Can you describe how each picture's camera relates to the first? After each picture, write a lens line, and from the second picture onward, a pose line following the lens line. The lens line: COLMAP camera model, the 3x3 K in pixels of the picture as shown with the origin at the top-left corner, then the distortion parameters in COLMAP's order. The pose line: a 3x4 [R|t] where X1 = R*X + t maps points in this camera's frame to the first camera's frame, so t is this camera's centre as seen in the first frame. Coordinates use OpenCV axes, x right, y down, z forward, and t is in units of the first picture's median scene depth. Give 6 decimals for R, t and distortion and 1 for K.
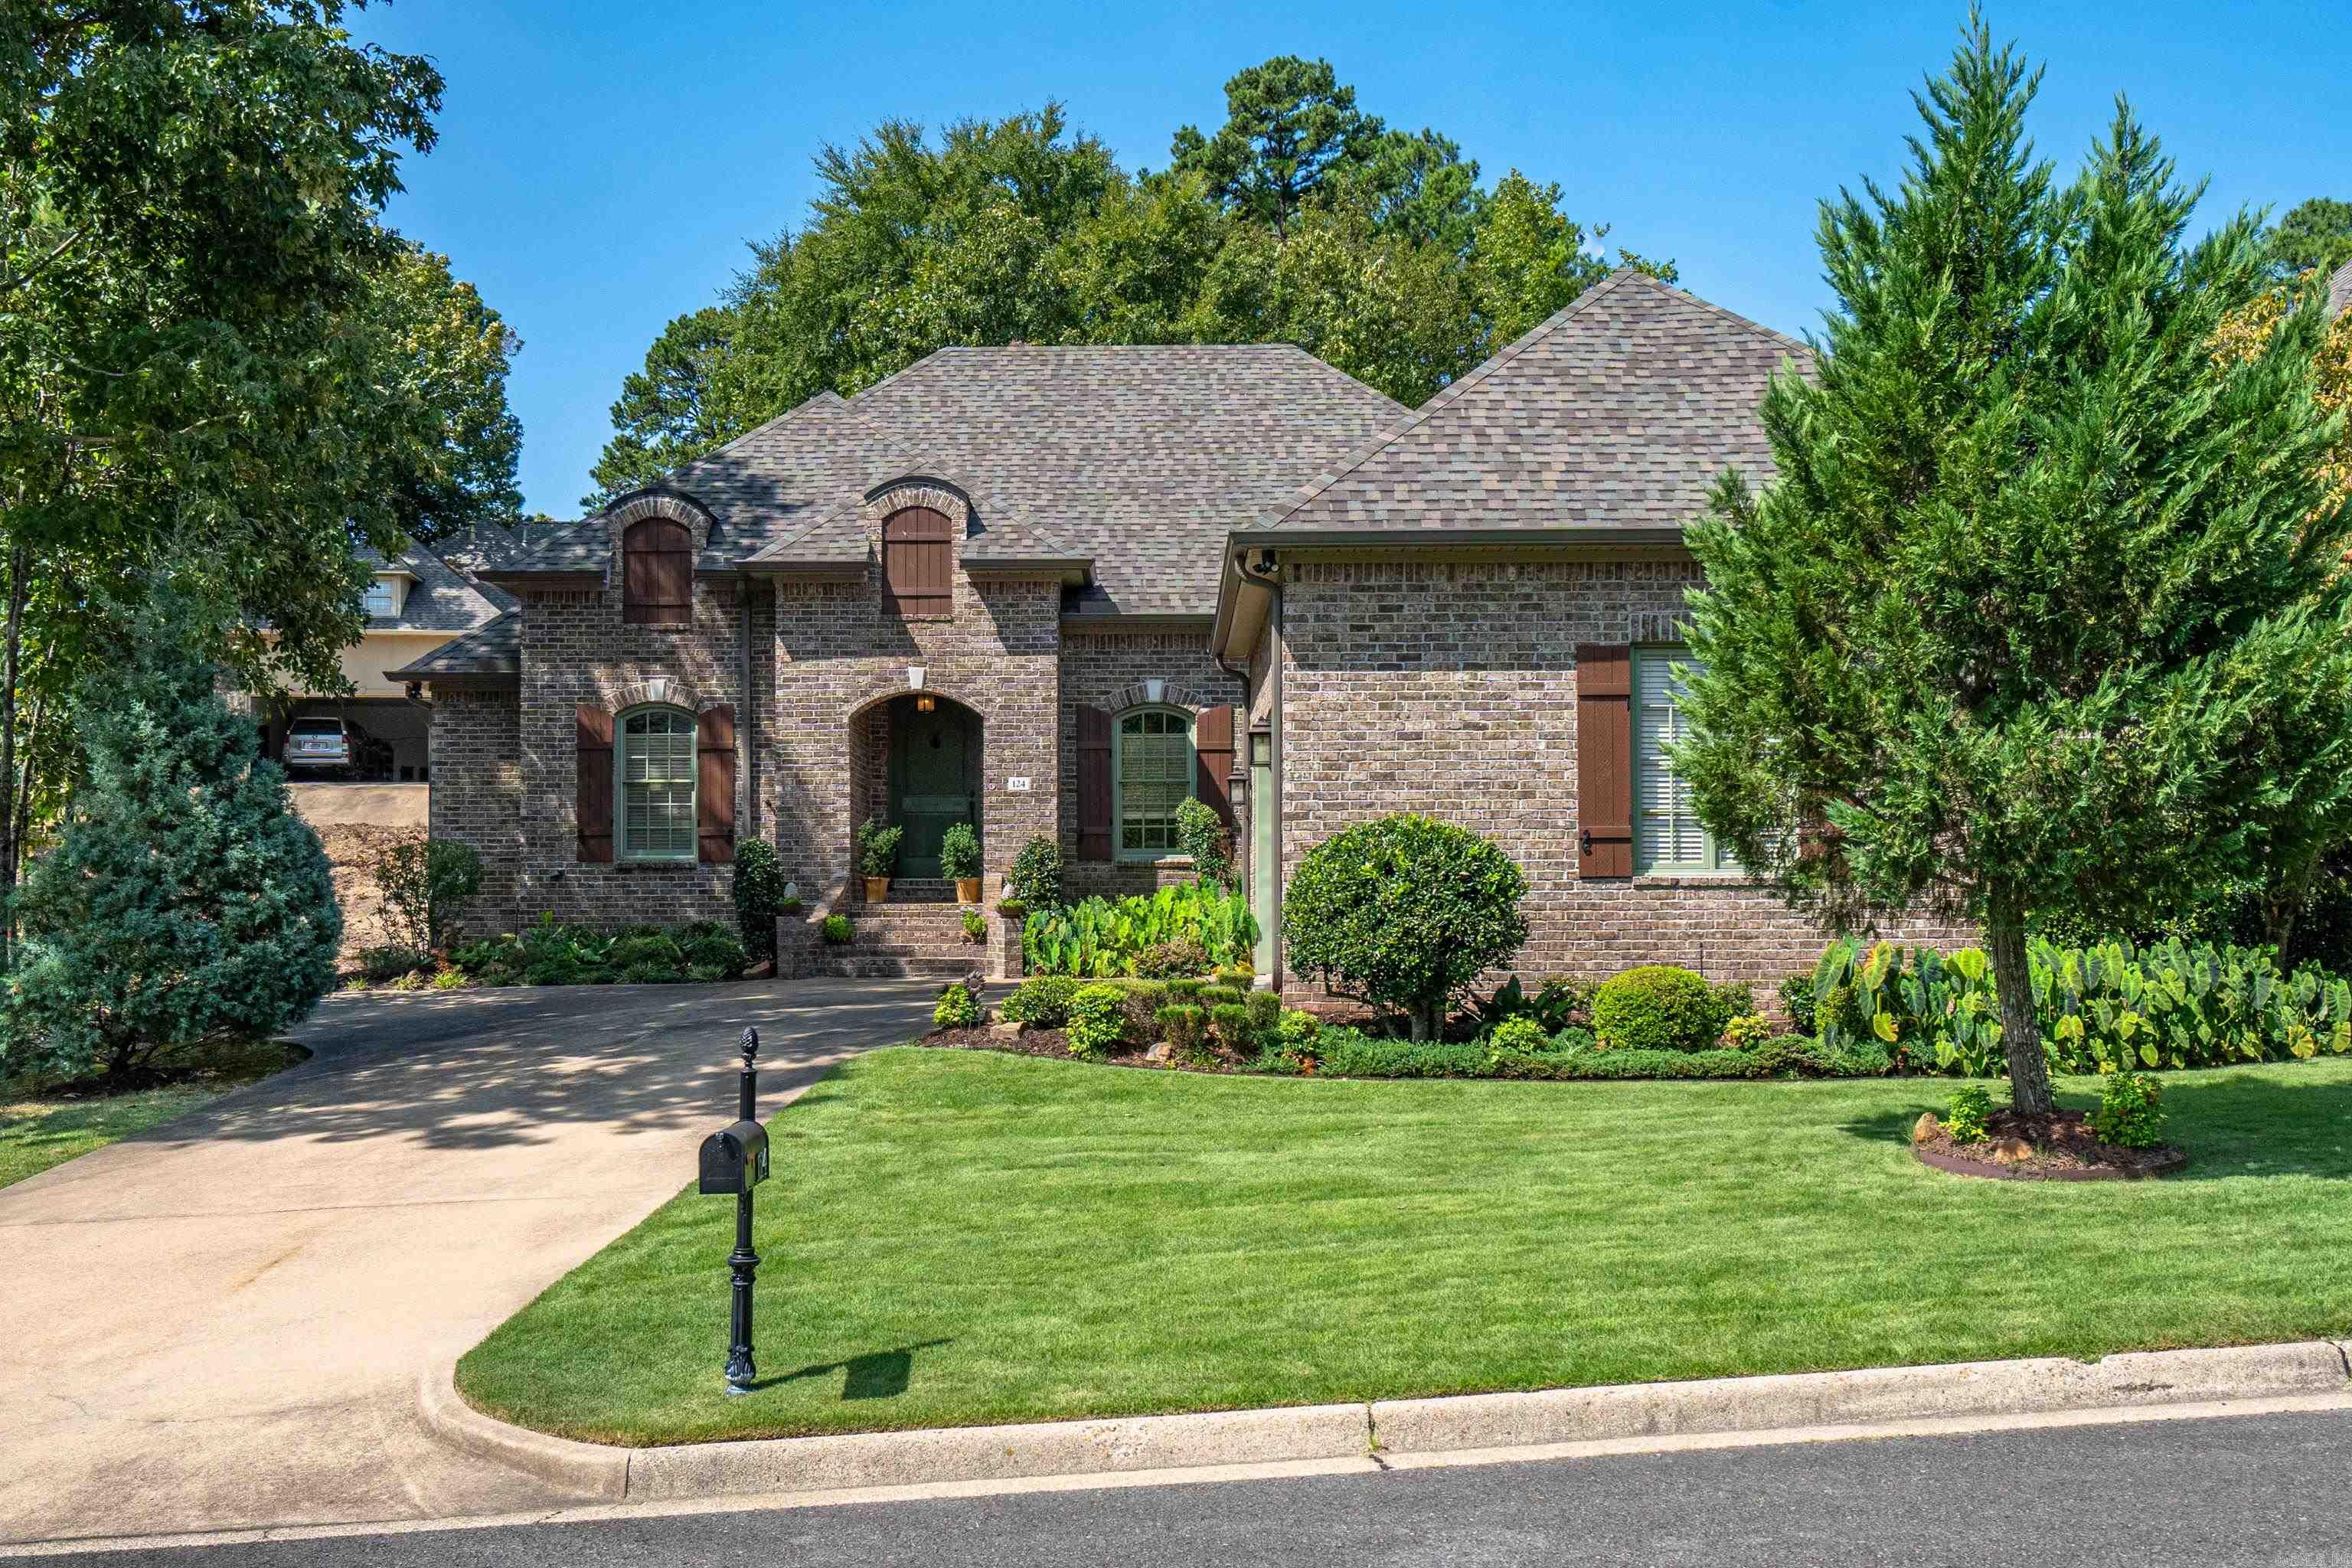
lens RADIAL K [[2437.0, 0, 1196.9], [0, 2437.0, 790.2], [0, 0, 1]] dist [0.028878, 0.000000]
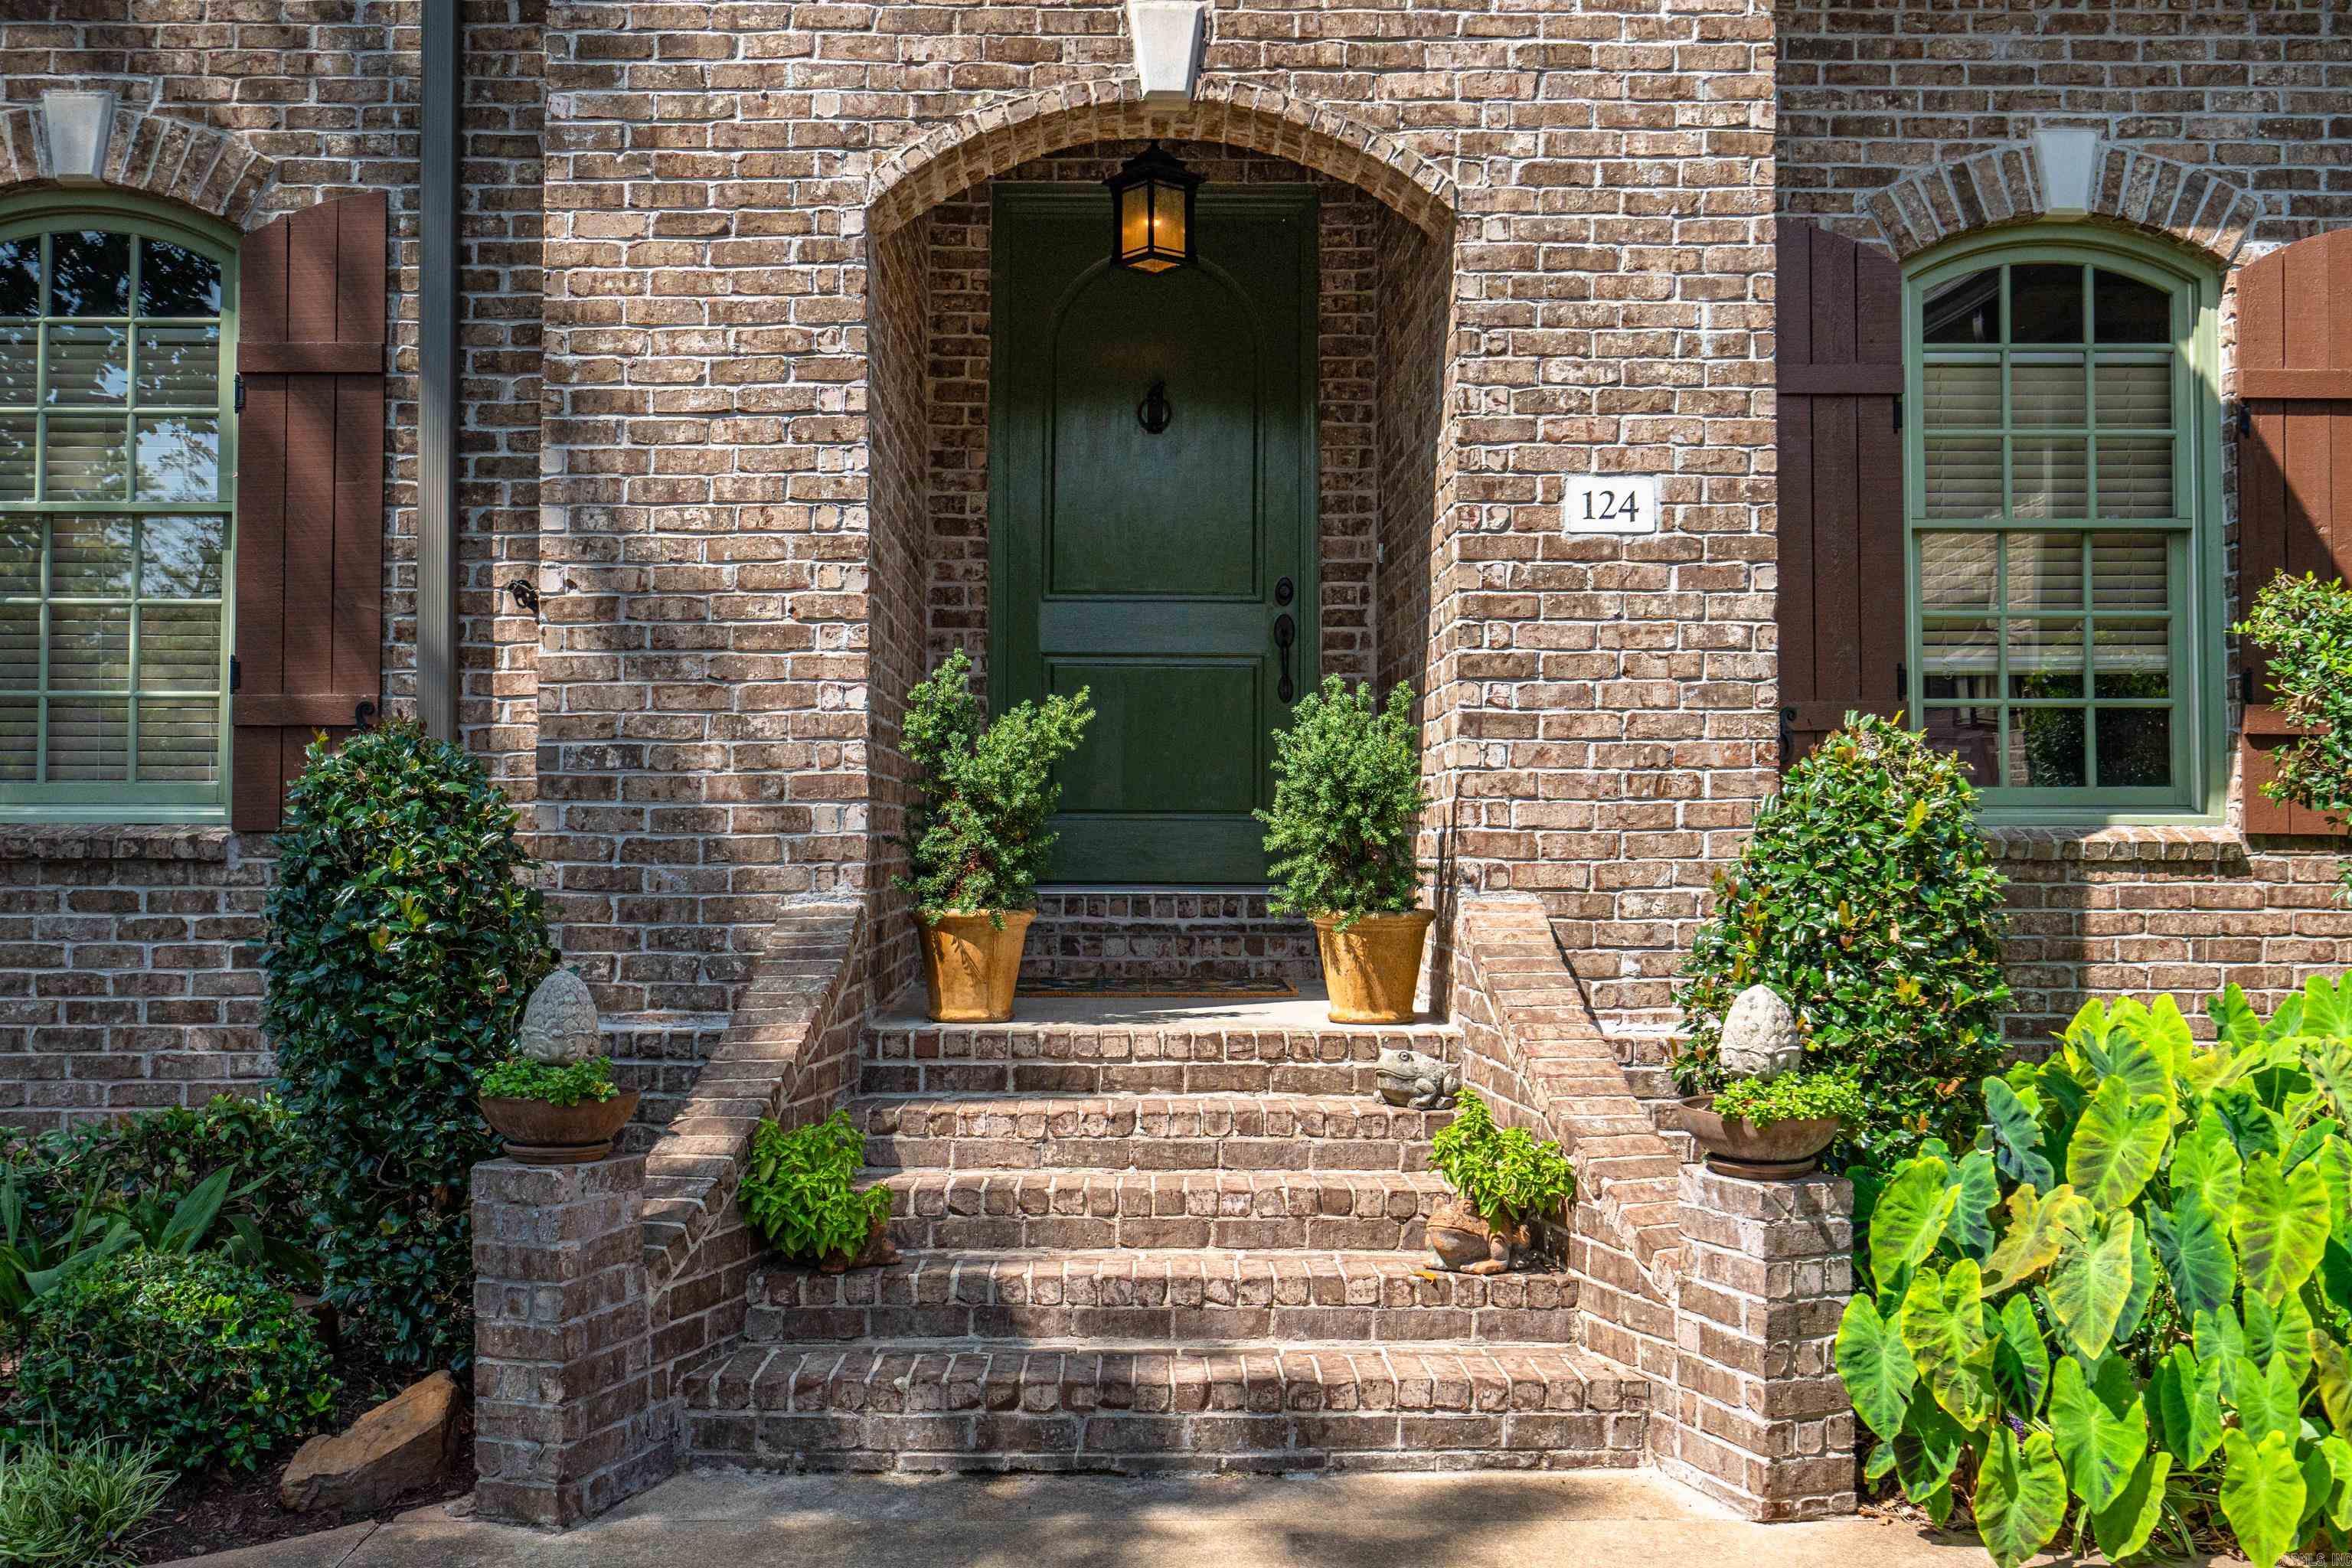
lens RADIAL K [[2152.2, 0, 1253.7], [0, 2152.2, 729.7], [0, 0, 1]] dist [0.008130, 0.000000]
pose [[0.998116, 0.006280, 0.061038, -0.125039], [-0.006463, 0.999975, 0.002805, 0.019045], [-0.061019, -0.003195, 0.998132, 0.840598]]
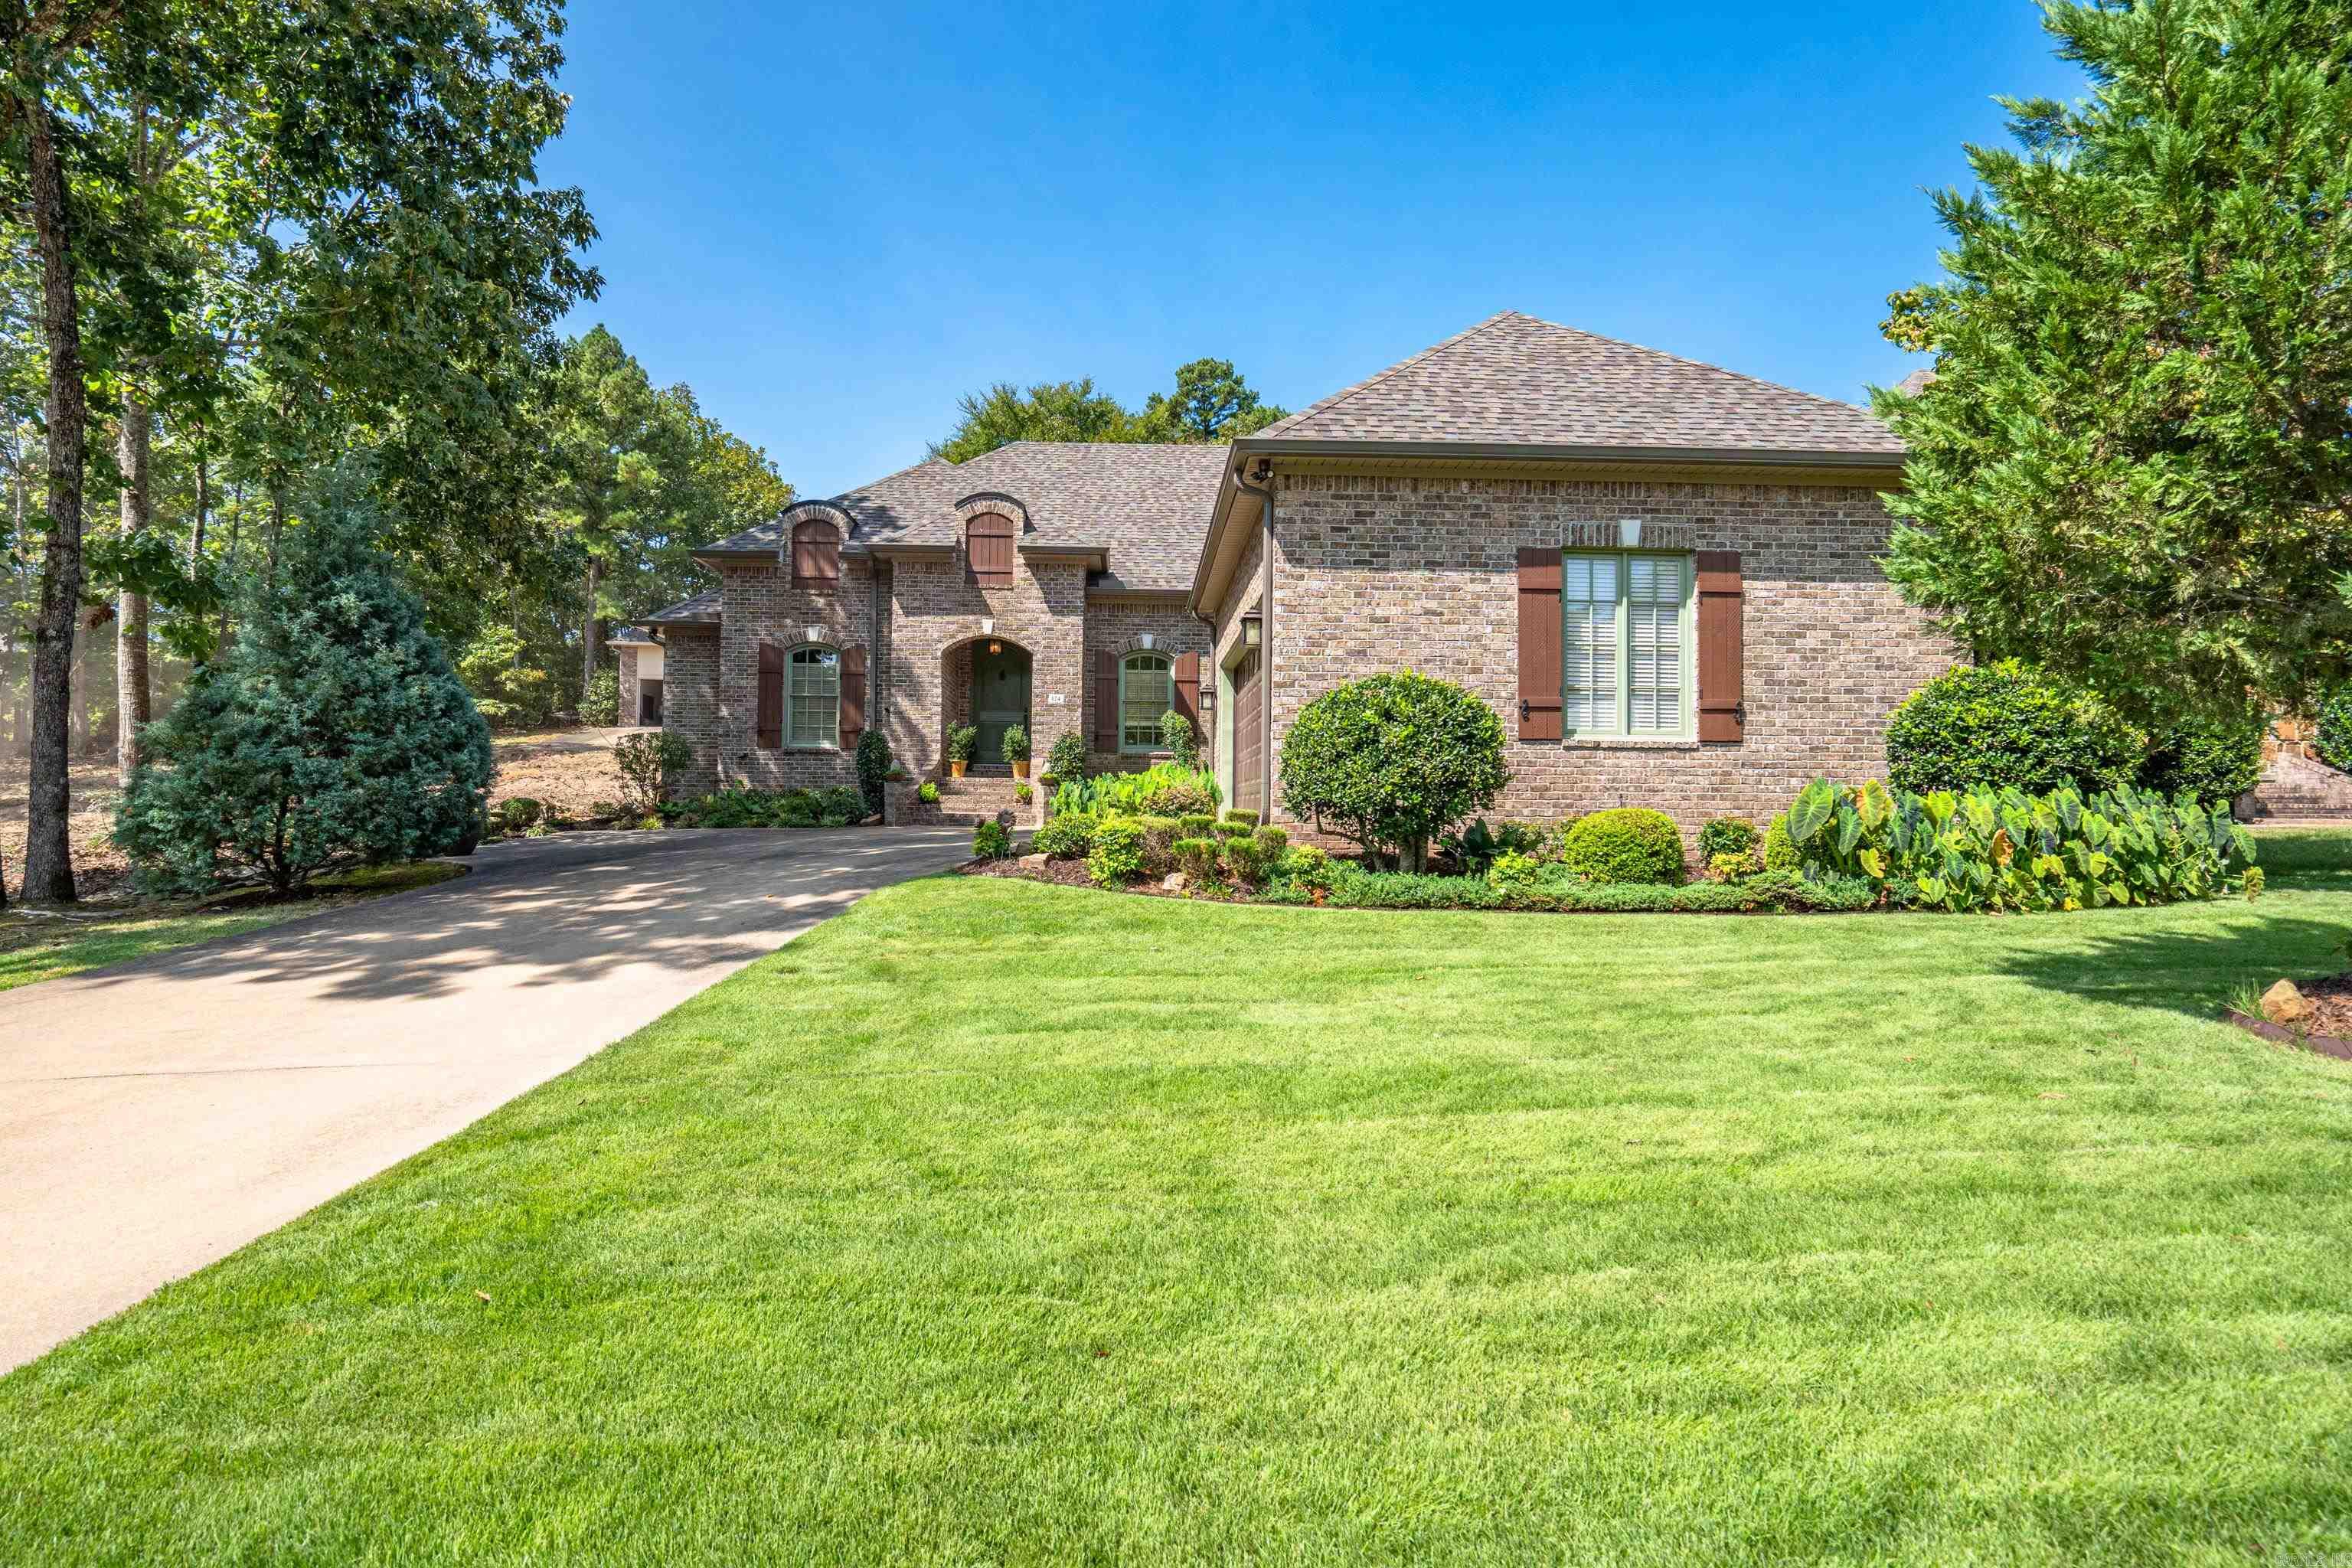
lens RADIAL K [[1055.7, 0, 1217.8], [0, 1055.7, 774.0], [0, 0, 1]] dist [-0.004049, 0.000215]
pose [[0.997254, 0.016627, 0.072169, -0.021155], [-0.017286, 0.999814, 0.008514, 0.037997], [-0.072014, -0.009738, 0.997356, 0.365634]]
